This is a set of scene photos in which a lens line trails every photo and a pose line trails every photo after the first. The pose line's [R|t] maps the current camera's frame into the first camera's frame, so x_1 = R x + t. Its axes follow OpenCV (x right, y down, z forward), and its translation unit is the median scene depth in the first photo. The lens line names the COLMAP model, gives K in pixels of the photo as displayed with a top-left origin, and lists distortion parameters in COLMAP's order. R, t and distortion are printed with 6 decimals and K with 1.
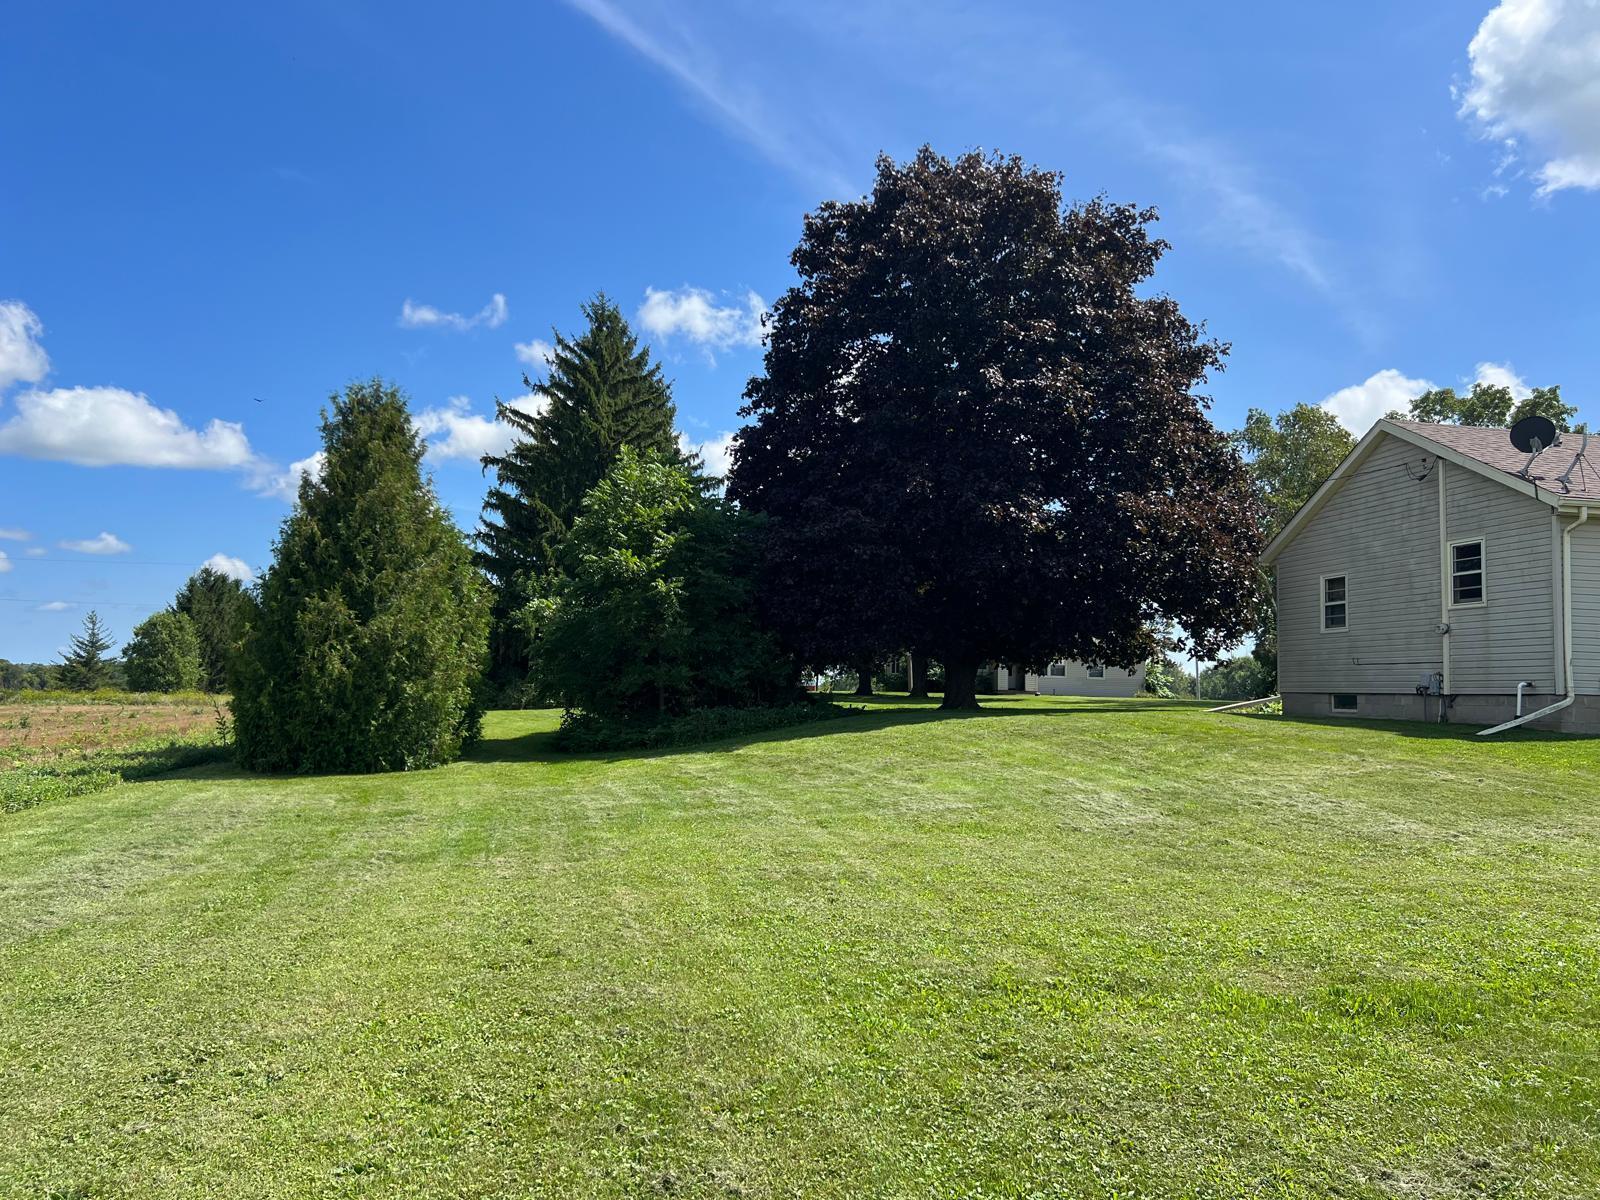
lens RADIAL K [[1194.7, 0, 800.0], [0, 1194.7, 600.0], [0, 0, 1]] dist [0.090473, -0.134187]
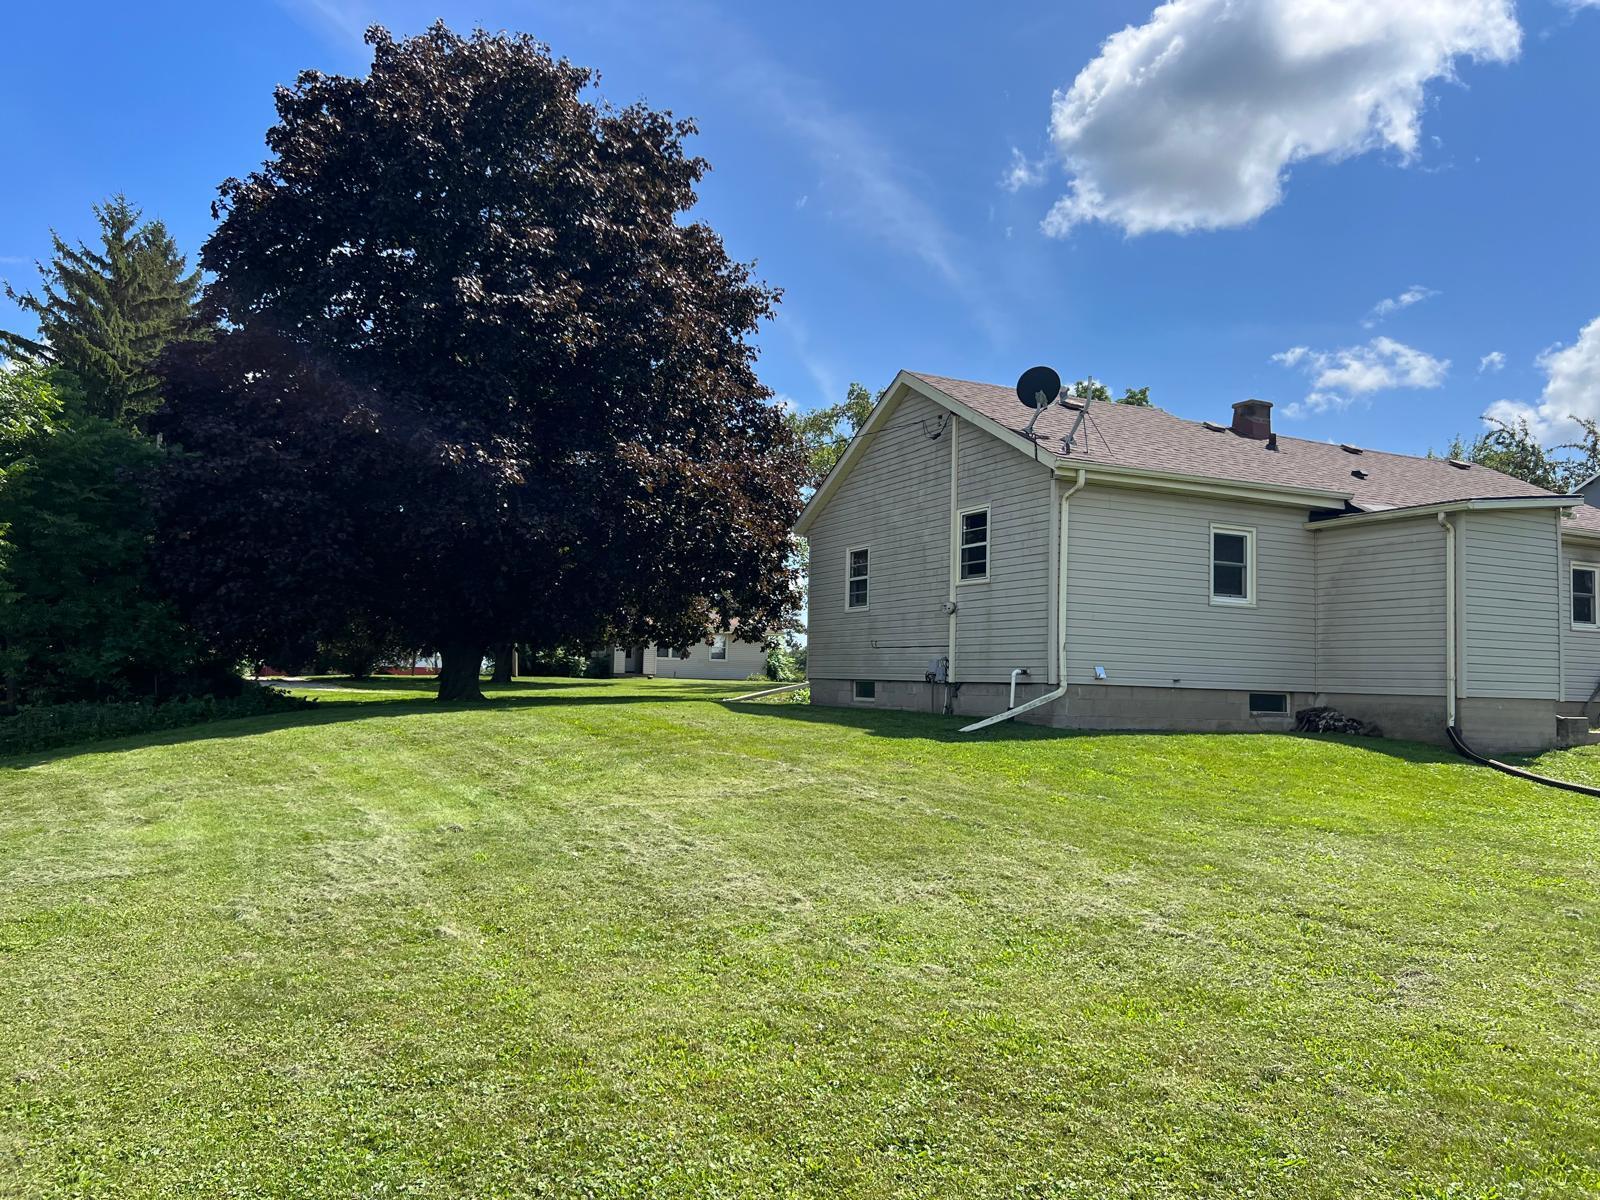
lens RADIAL K [[1194.7, 0, 800.0], [0, 1194.7, 600.0], [0, 0, 1]] dist [0.090473, -0.134187]
pose [[0.964879, 0.016567, 0.262171, 0.173645], [-0.020763, 0.999697, 0.013244, 0.007580], [-0.261872, -0.018222, 0.964931, 0.165905]]
